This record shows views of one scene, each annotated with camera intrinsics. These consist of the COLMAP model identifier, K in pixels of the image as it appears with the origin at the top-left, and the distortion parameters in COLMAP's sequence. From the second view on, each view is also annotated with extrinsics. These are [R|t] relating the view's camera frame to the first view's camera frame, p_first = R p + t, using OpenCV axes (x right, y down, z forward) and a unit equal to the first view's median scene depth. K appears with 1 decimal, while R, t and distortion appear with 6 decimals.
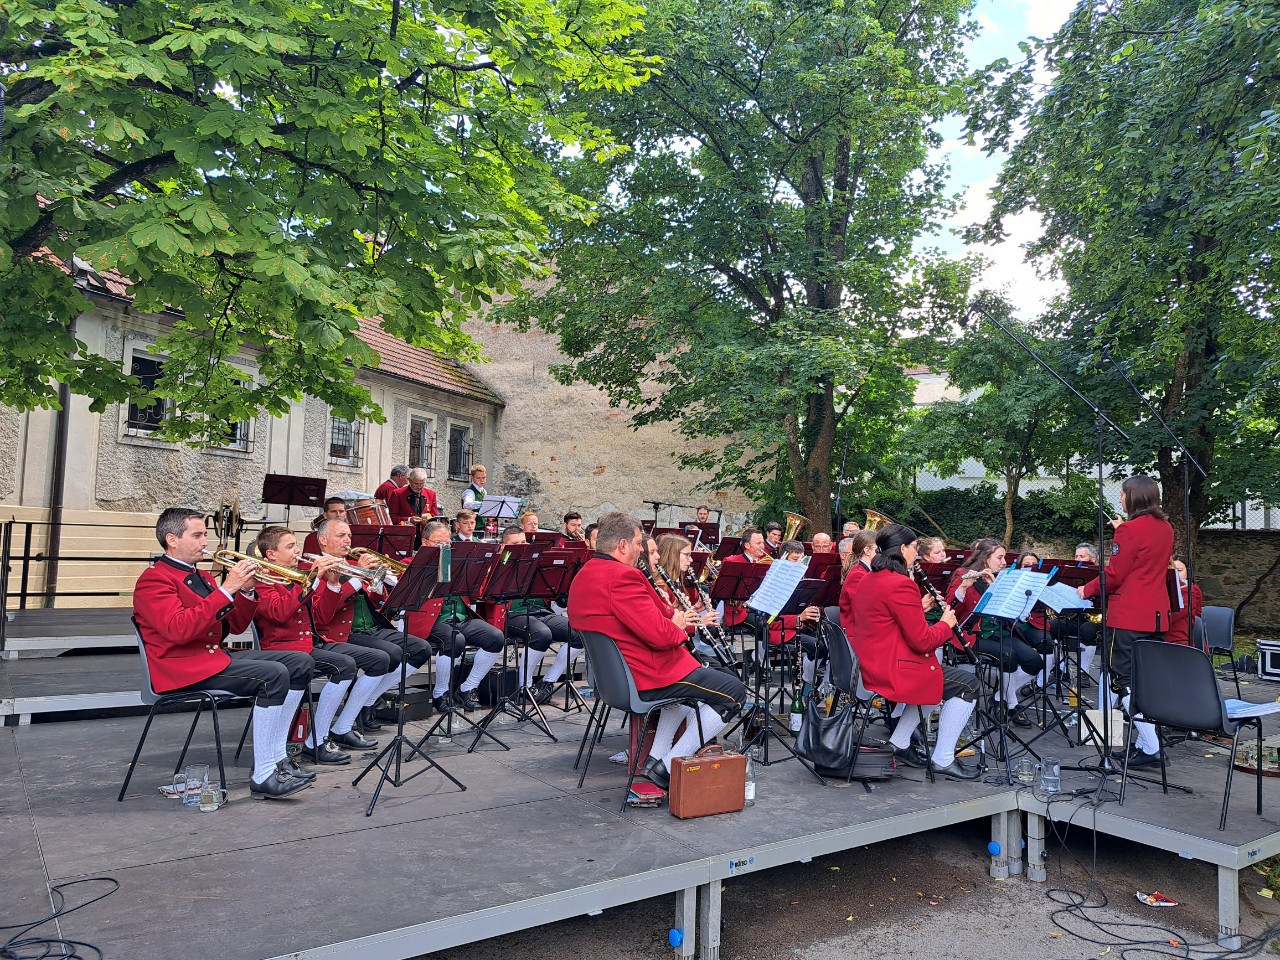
lens RADIAL K [[906.2, 0, 636.6], [0, 906.2, 476.8], [0, 0, 1]] dist [0.045508, -0.026624]
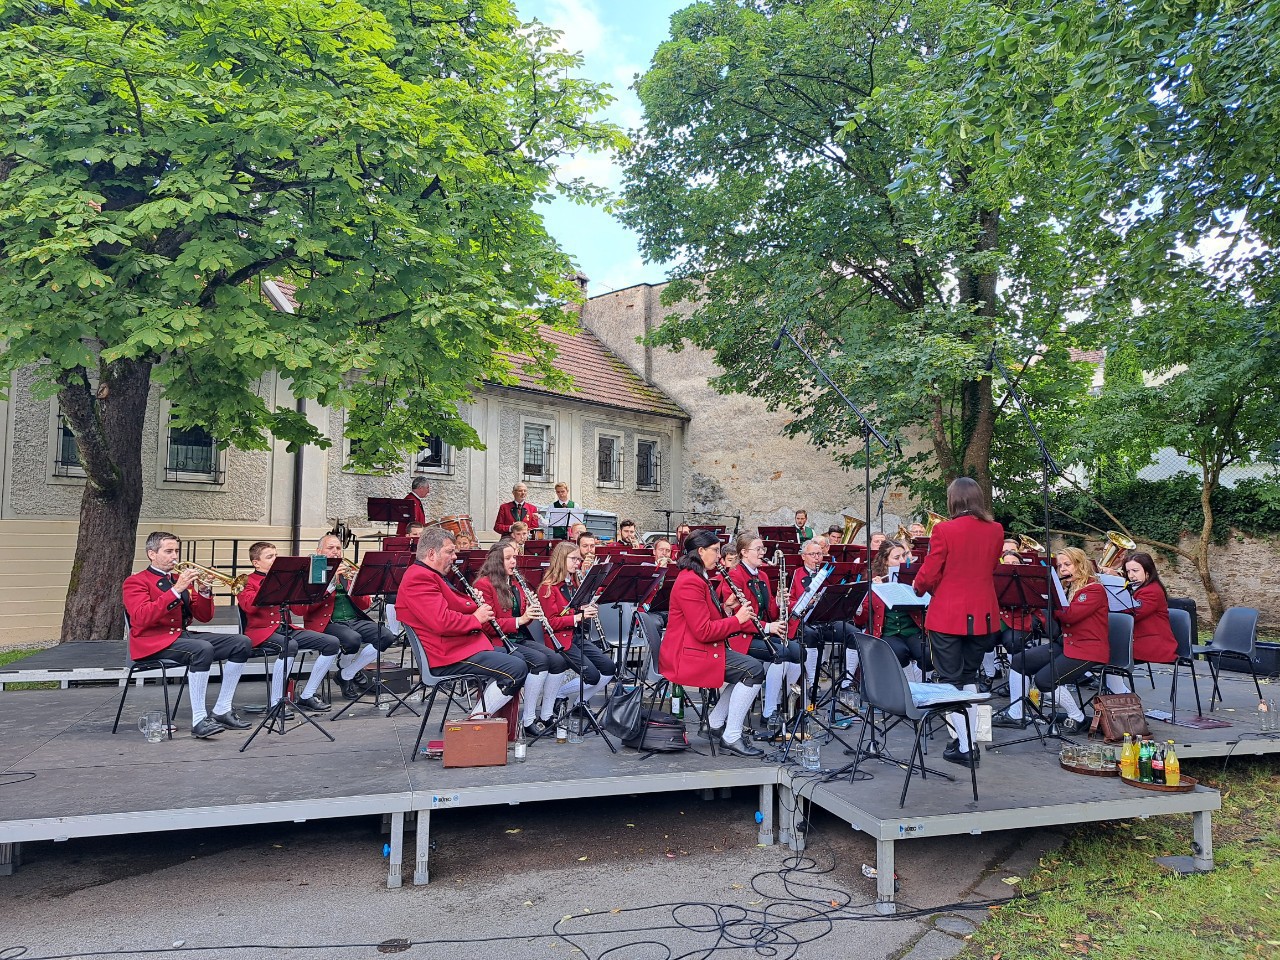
lens RADIAL K [[906.2, 0, 654.3], [0, 906.2, 476.2], [0, 0, 1]] dist [0.045508, -0.026624]
pose [[0.945185, -0.042178, -0.323800, 0.187537], [0.040945, 0.999105, -0.010622, -0.001712], [0.323959, -0.003218, 0.946066, -0.028157]]
